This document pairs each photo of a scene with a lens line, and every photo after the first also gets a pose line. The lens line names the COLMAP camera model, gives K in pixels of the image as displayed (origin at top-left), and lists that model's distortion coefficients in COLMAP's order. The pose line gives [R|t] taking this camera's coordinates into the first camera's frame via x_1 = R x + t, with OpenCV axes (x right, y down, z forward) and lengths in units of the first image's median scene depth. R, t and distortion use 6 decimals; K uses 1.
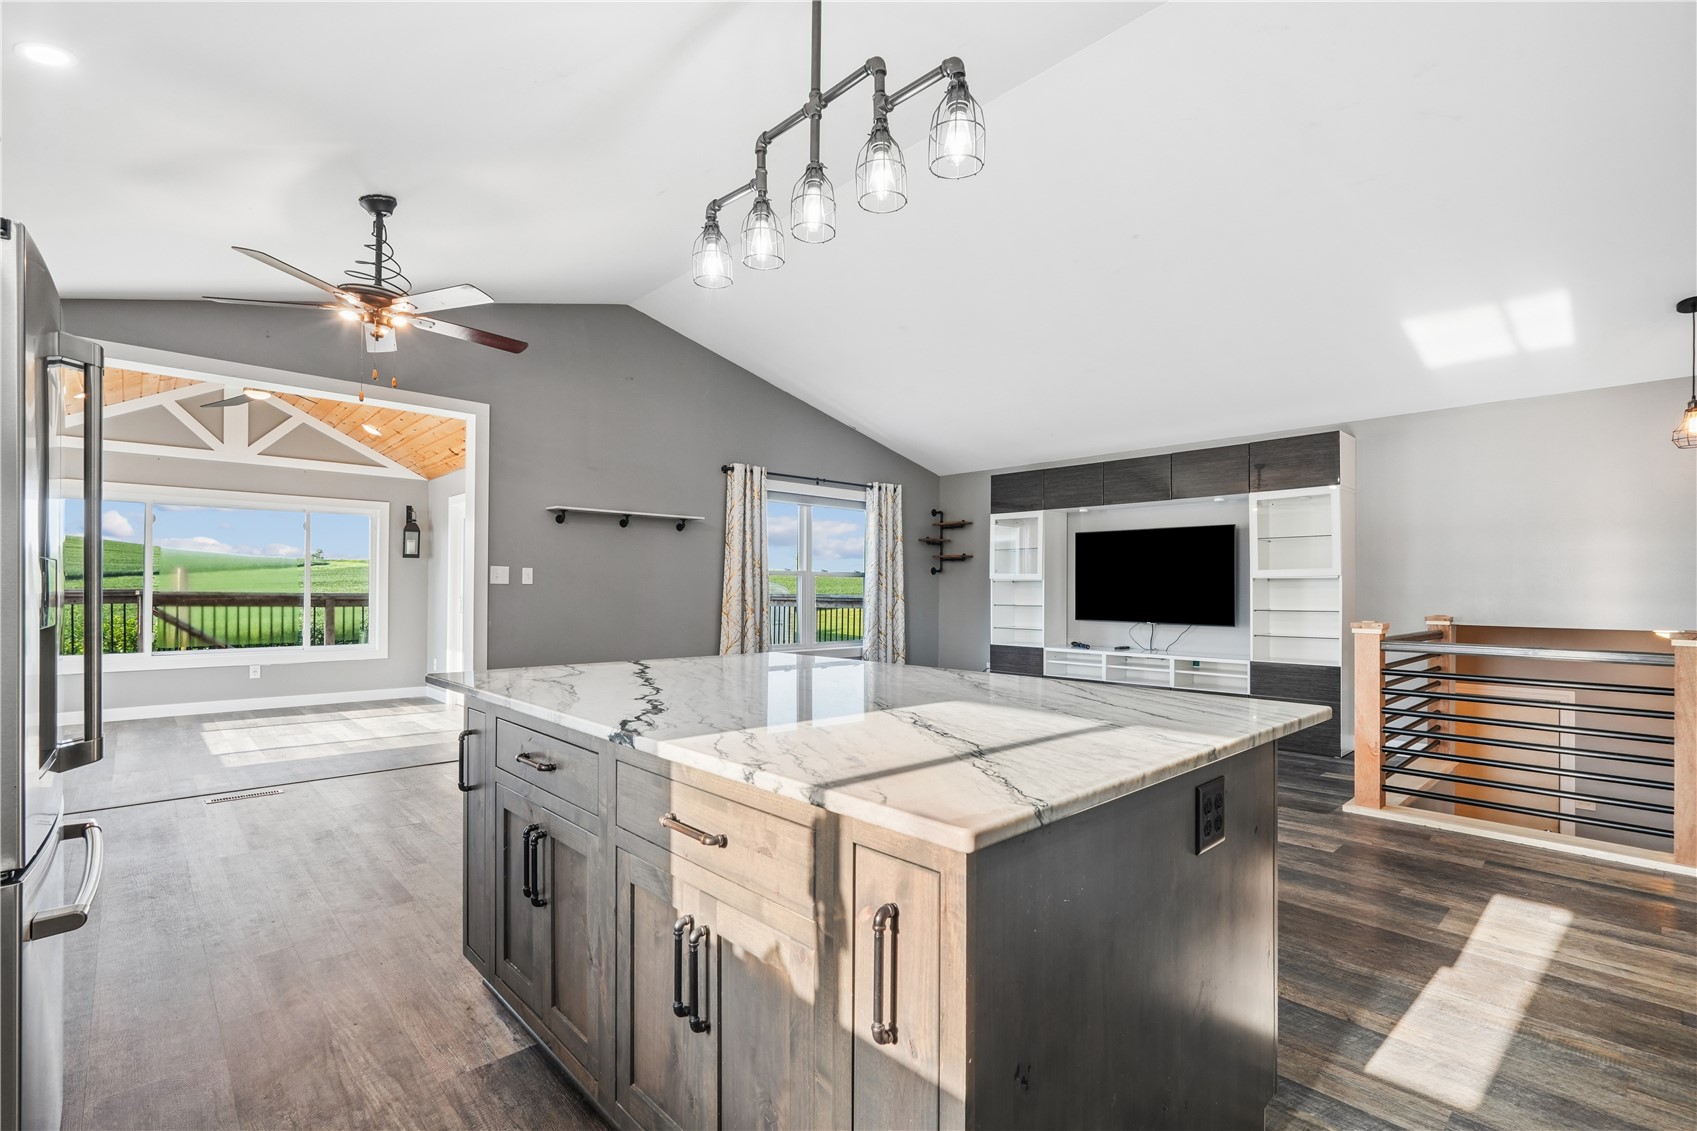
lens RADIAL K [[775.4, 0, 847.6], [0, 775.4, 576.2], [0, 0, 1]] dist [0.002678, 0.001162]
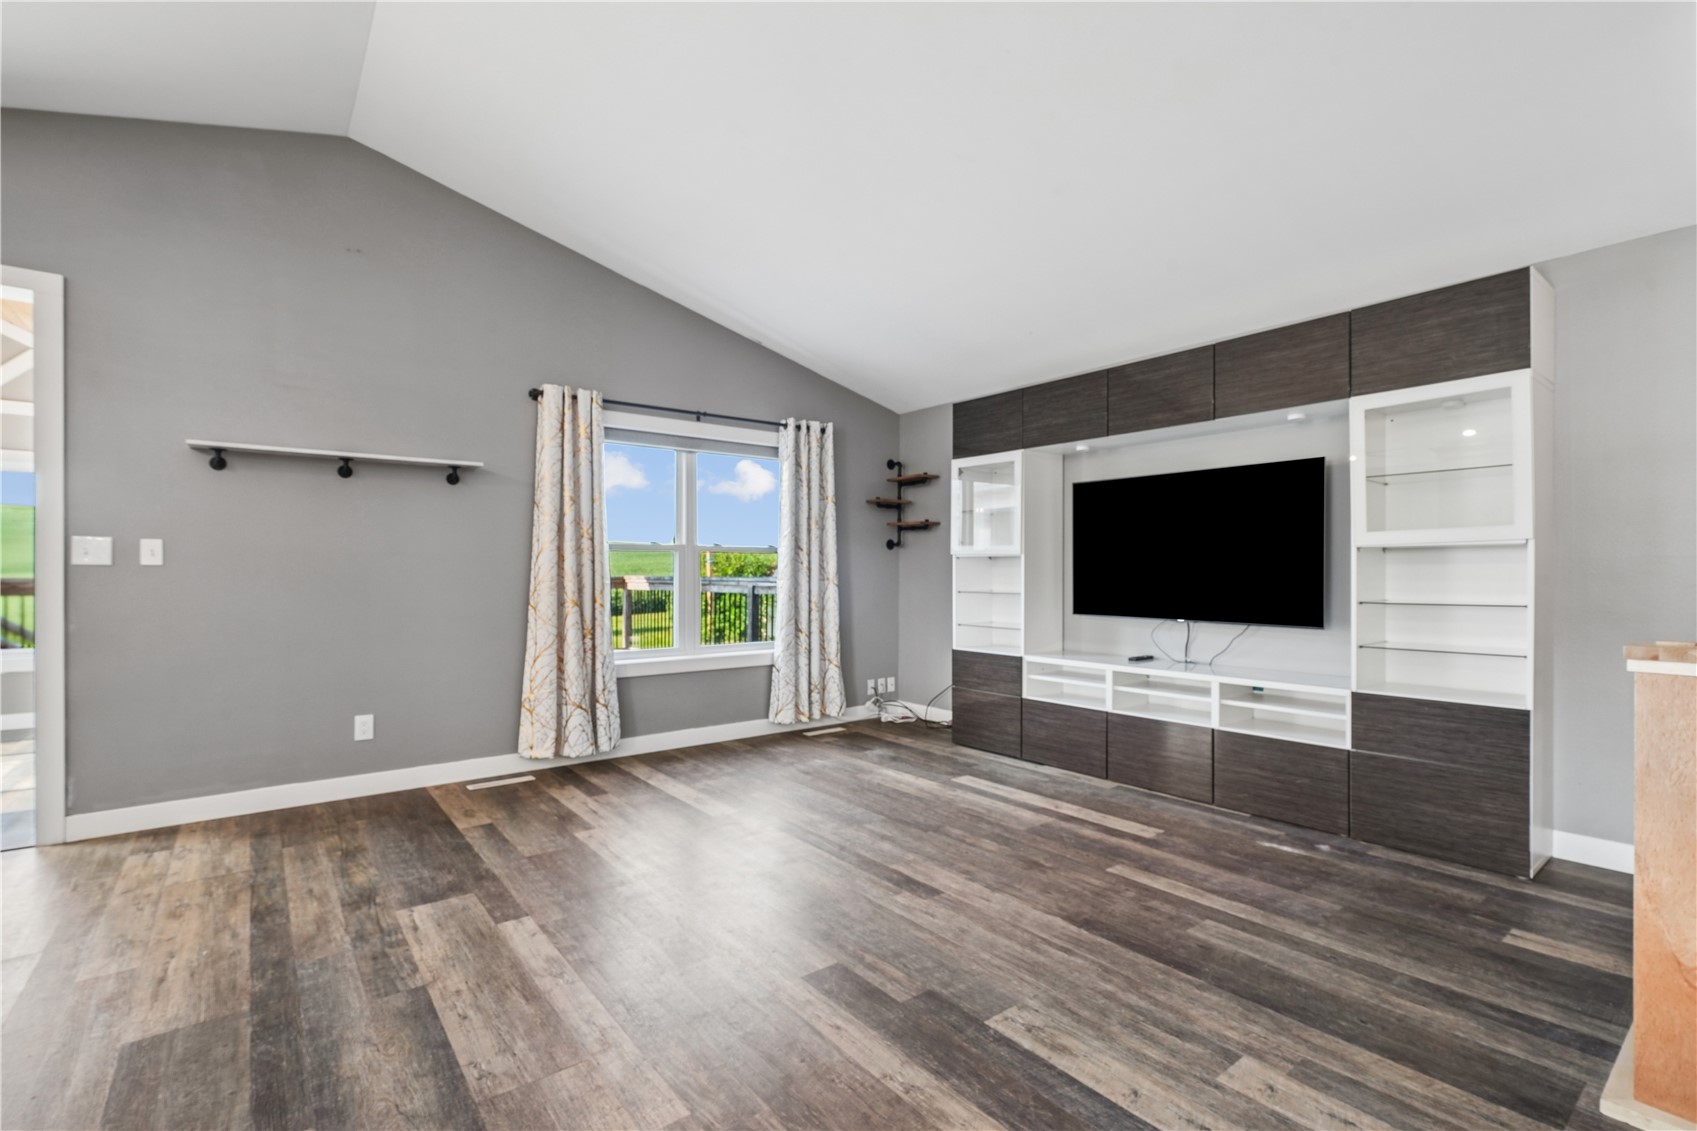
lens RADIAL K [[775.4, 0, 848.8], [0, 775.4, 569.3], [0, 0, 1]] dist [0.002678, 0.001162]
pose [[0.995893, -0.005697, -0.090354, 0.163517], [0.007031, 0.999871, 0.014451, 0.006620], [0.090260, -0.015027, 0.995805, 0.321821]]
